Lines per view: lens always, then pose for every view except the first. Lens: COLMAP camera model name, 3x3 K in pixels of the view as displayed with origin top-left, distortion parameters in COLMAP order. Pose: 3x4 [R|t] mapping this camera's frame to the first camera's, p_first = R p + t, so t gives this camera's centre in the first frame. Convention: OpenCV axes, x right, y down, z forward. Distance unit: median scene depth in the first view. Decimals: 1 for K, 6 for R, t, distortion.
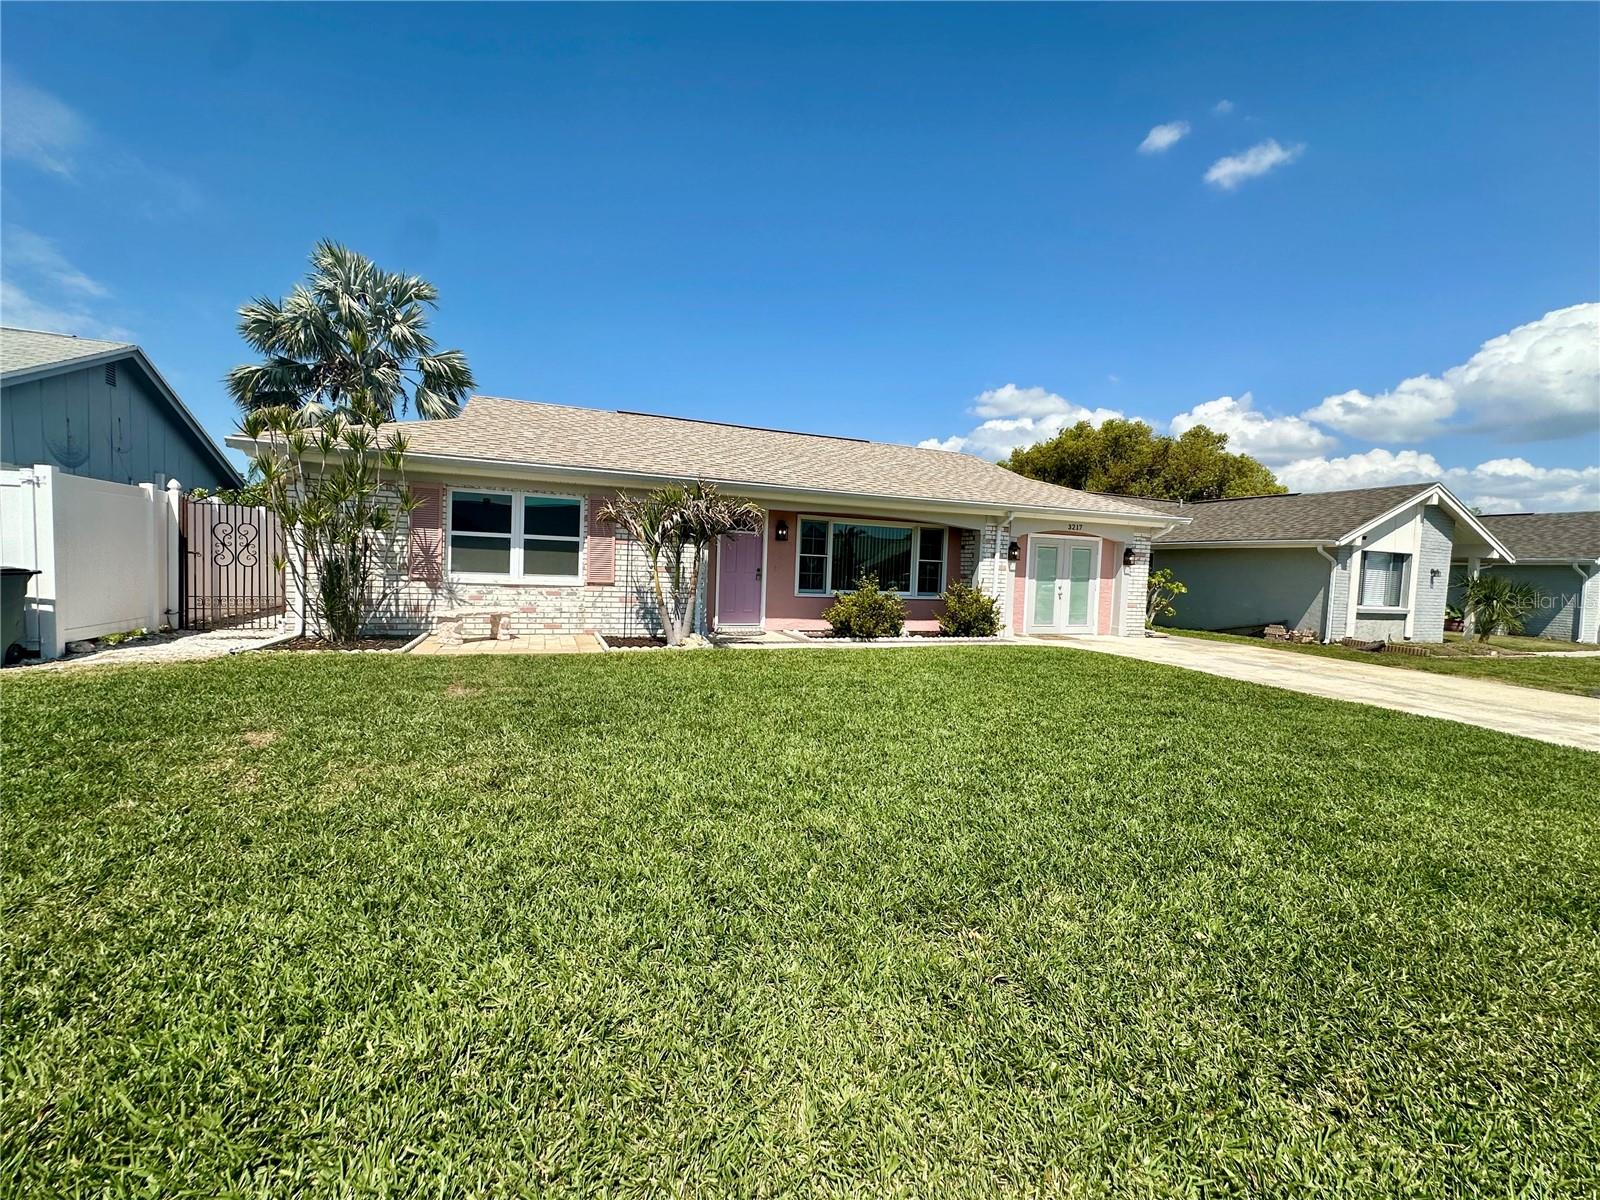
lens RADIAL K [[648.1, 0, 800.0], [0, 648.1, 600.0], [0, 0, 1]] dist [-0.011752, -0.000161]
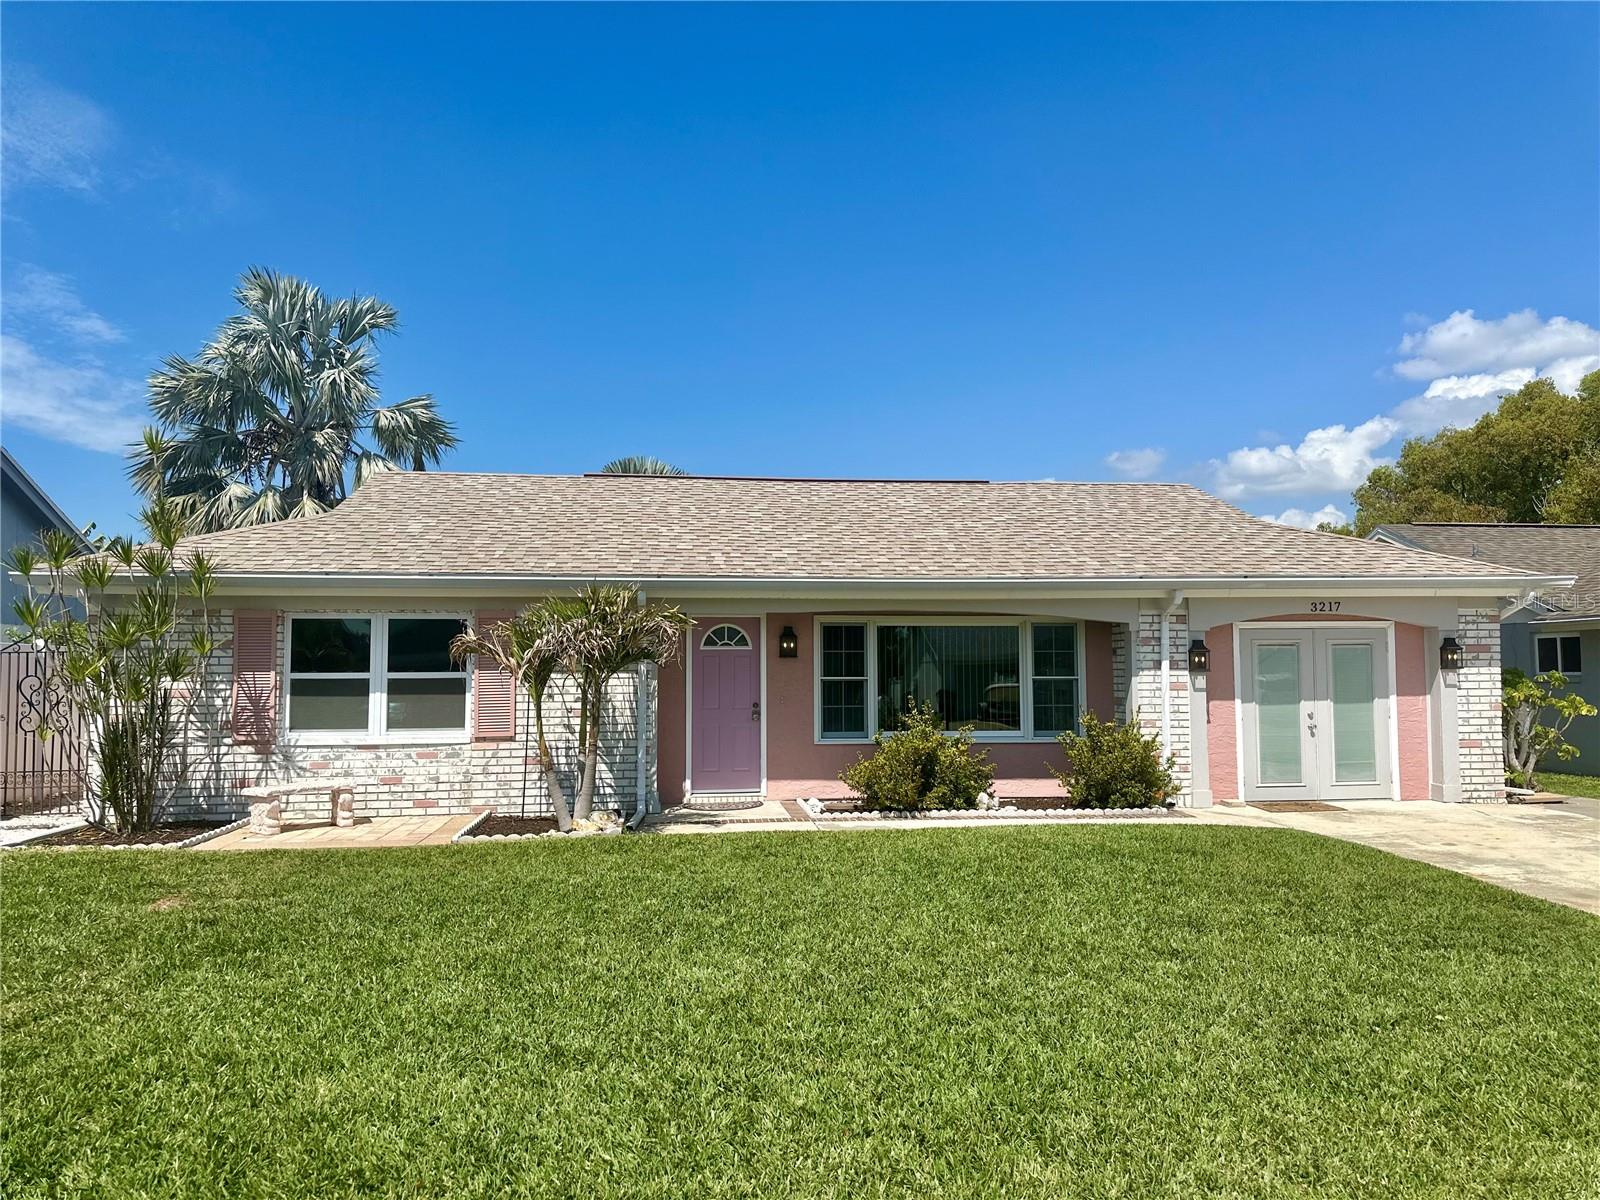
lens RADIAL K [[1102.0, 0, 800.0], [0, 1102.0, 600.0], [0, 0, 1]] dist [0.112542, -0.174309]
pose [[0.967480, -0.058455, -0.246099, 0.268561], [0.028937, 0.992121, -0.121897, -0.015716], [0.251285, 0.110812, 0.961549, -0.057771]]
